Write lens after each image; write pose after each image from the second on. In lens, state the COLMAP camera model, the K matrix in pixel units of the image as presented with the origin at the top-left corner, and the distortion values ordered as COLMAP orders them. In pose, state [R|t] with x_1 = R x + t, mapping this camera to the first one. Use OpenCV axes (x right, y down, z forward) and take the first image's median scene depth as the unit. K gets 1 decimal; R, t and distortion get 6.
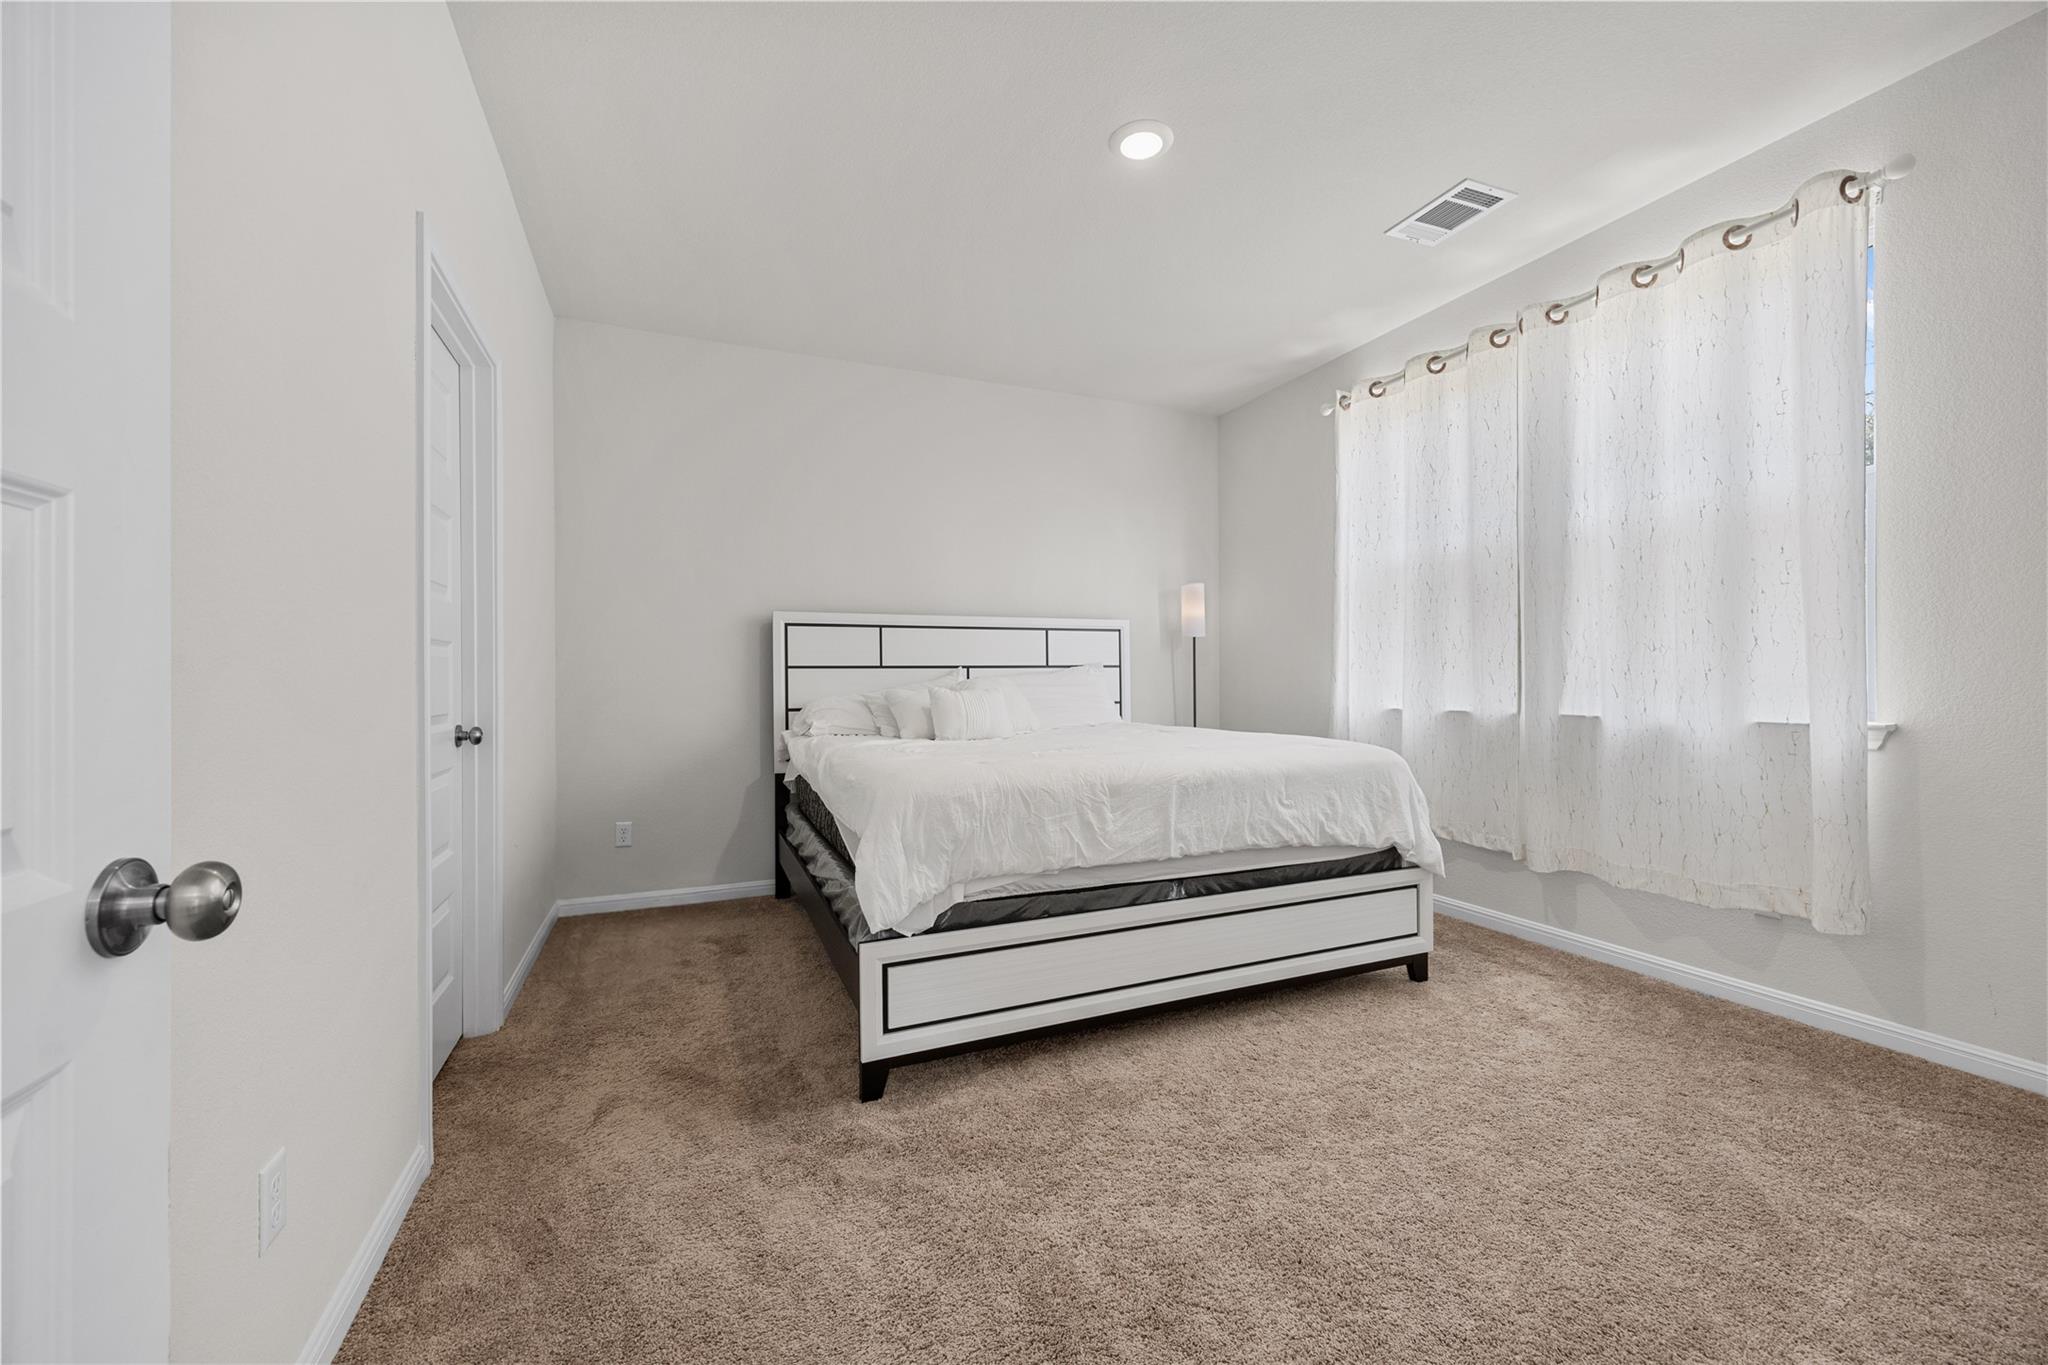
lens RADIAL K [[818.3, 0, 1030.2], [0, 818.3, 647.8], [0, 0, 1]] dist [0.006470, -0.000517]
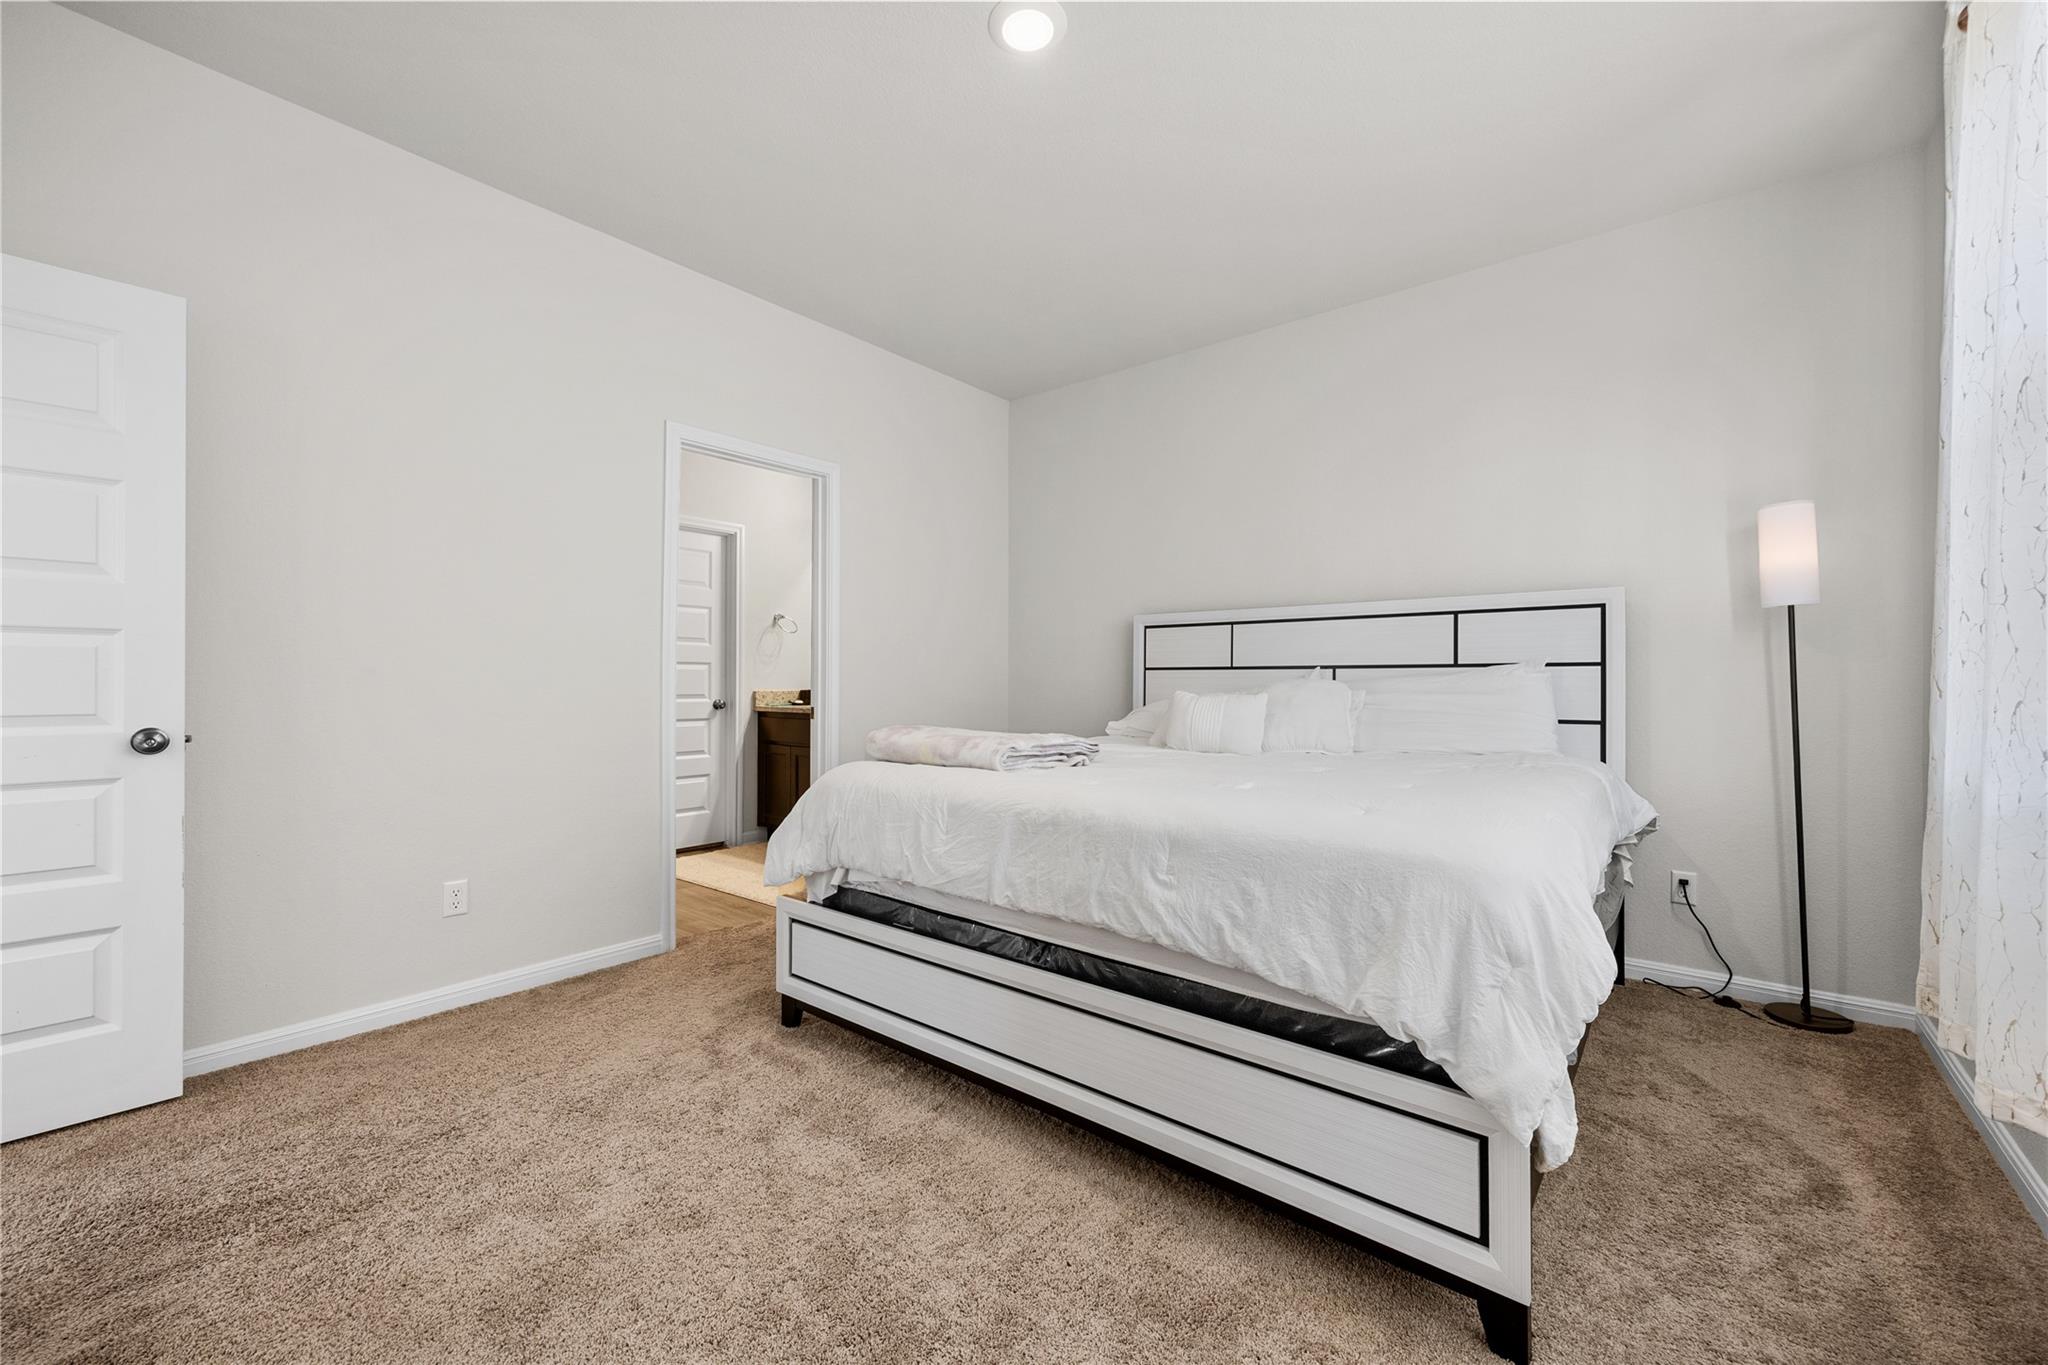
lens RADIAL K [[818.3, 0, 1030.2], [0, 818.3, 647.8], [0, 0, 1]] dist [0.006470, -0.000517]
pose [[0.449277, -0.028439, -0.892940, 0.819830], [0.028713, 0.999437, -0.017384, 0.015965], [0.892931, -0.017829, 0.449840, 0.600354]]
